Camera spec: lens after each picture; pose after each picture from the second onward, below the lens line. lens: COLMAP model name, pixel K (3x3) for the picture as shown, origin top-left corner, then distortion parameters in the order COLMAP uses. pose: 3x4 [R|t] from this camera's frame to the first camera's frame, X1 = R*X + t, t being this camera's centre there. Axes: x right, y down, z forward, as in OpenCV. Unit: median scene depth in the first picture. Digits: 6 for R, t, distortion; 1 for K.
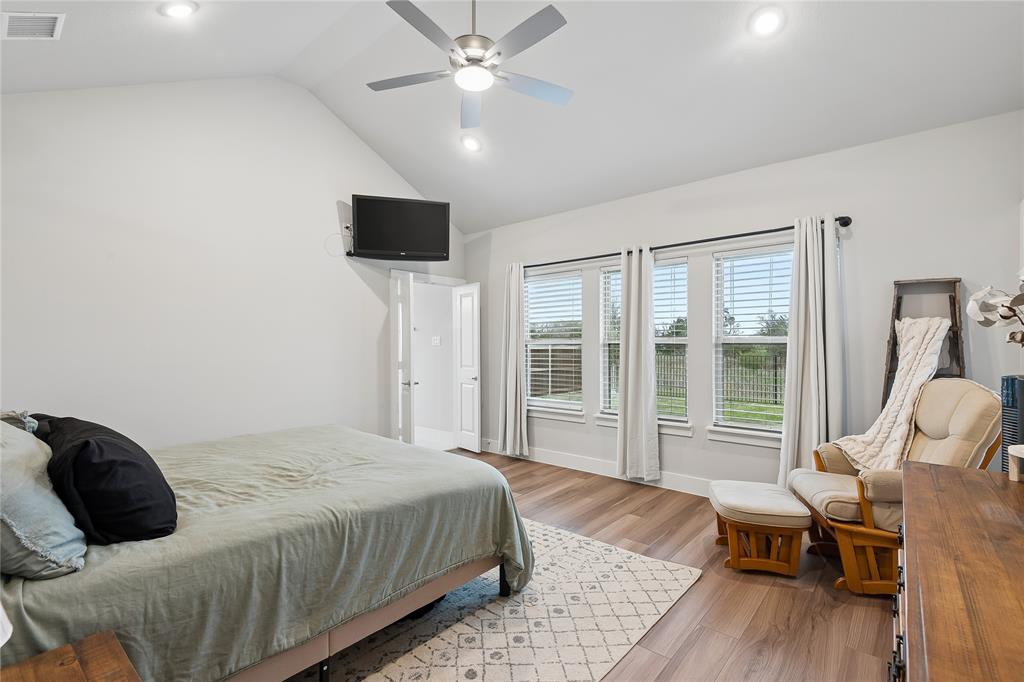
lens RADIAL K [[459.6, 0, 510.7], [0, 459.6, 349.8], [0, 0, 1]] dist [0.001872, -0.000040]
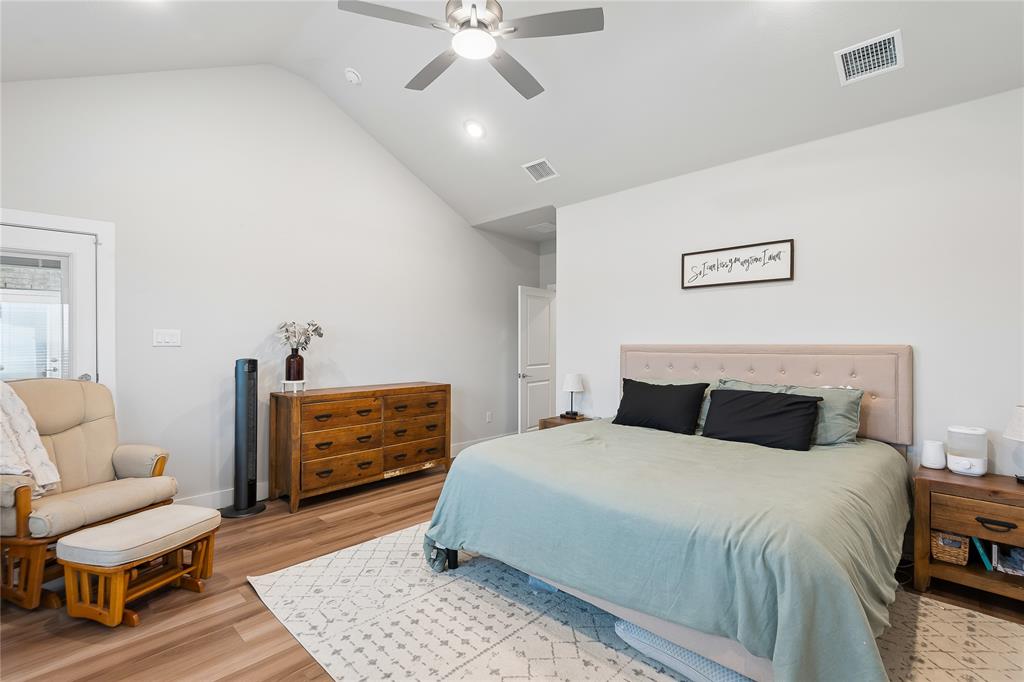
lens RADIAL K [[459.6, 0, 510.7], [0, 459.6, 349.8], [0, 0, 1]] dist [0.001872, -0.000040]
pose [[-0.998857, -0.002917, 0.047716, -0.184042], [-0.002532, 0.999964, 0.008131, -0.010016], [-0.047738, 0.008001, -0.998828, 1.879652]]
